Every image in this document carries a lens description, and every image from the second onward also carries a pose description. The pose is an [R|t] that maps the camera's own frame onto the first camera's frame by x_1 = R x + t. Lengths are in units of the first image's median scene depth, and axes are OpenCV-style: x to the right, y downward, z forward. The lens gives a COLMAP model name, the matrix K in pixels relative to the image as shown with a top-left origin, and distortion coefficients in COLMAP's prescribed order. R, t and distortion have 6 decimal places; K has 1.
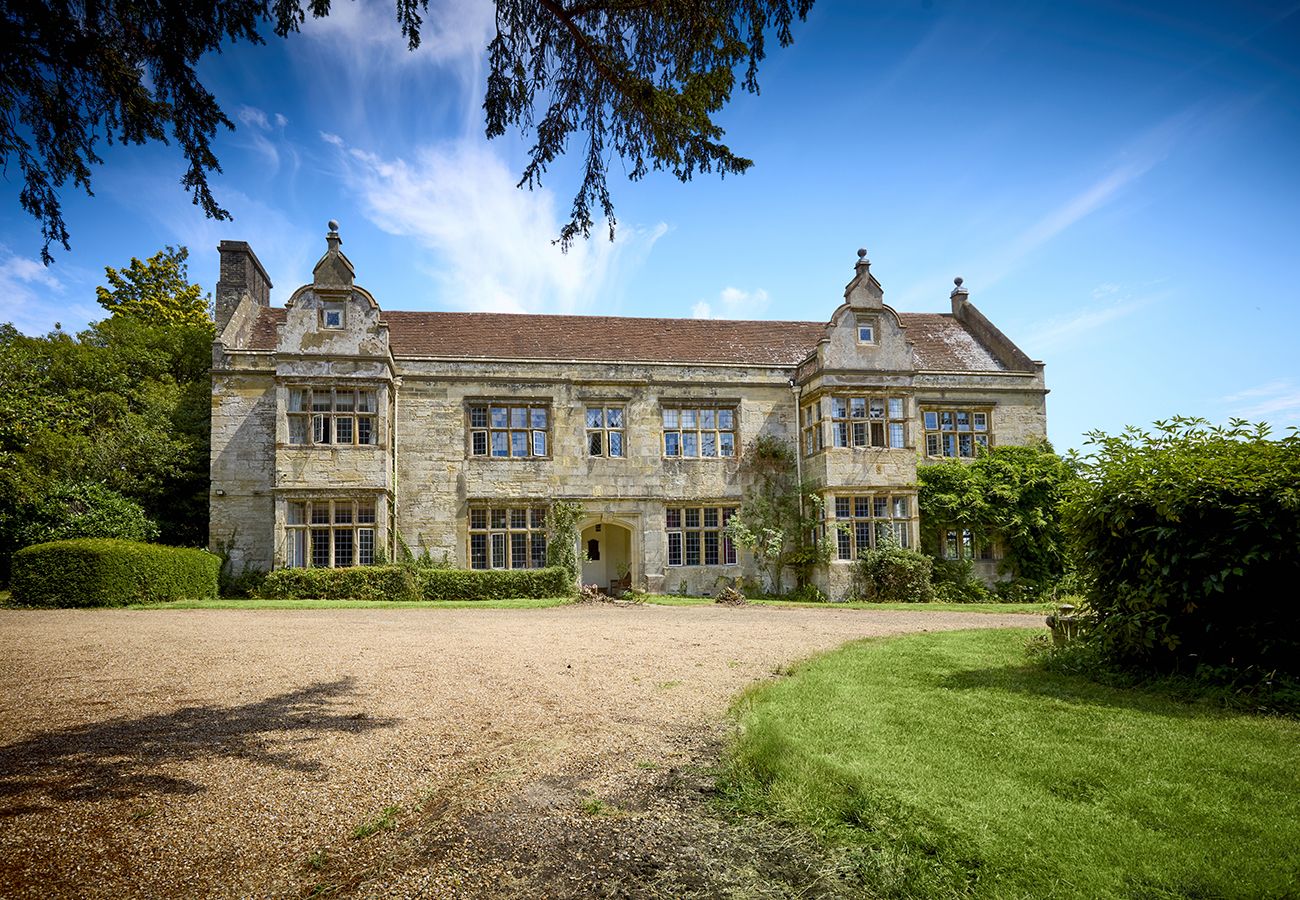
lens RADIAL K [[1226.4, 0, 590.0], [0, 1226.4, 450.1], [0, 0, 1]] dist [0.005352, 0.017610]
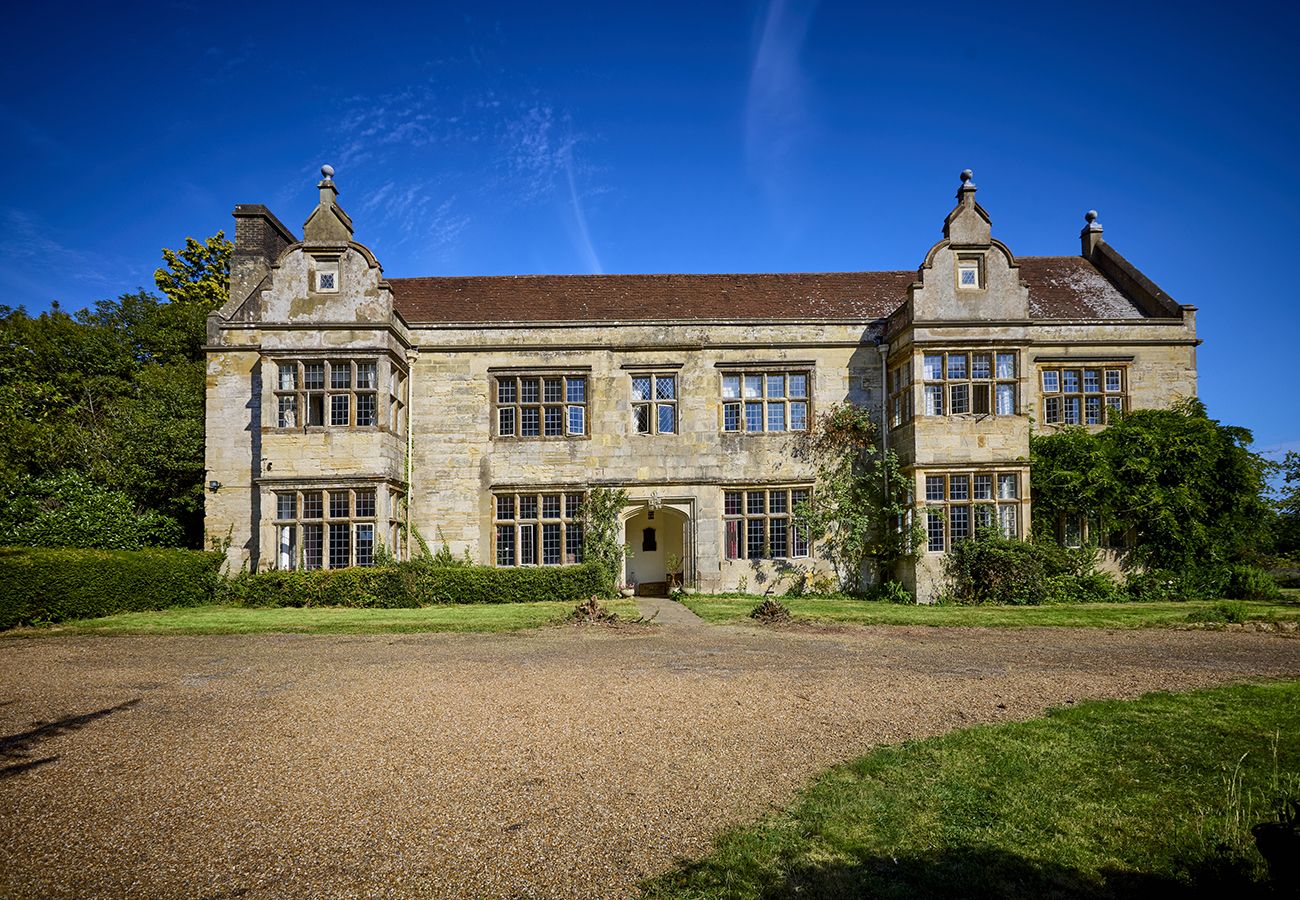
lens RADIAL K [[936.9, 0, 669.1], [0, 936.9, 527.4], [0, 0, 1]] dist [-0.005689, -0.001002]
pose [[0.990336, -0.008511, -0.138428, 0.114841], [0.023005, 0.994369, 0.103442, 0.003066], [0.136768, -0.105626, 0.984956, 0.347301]]
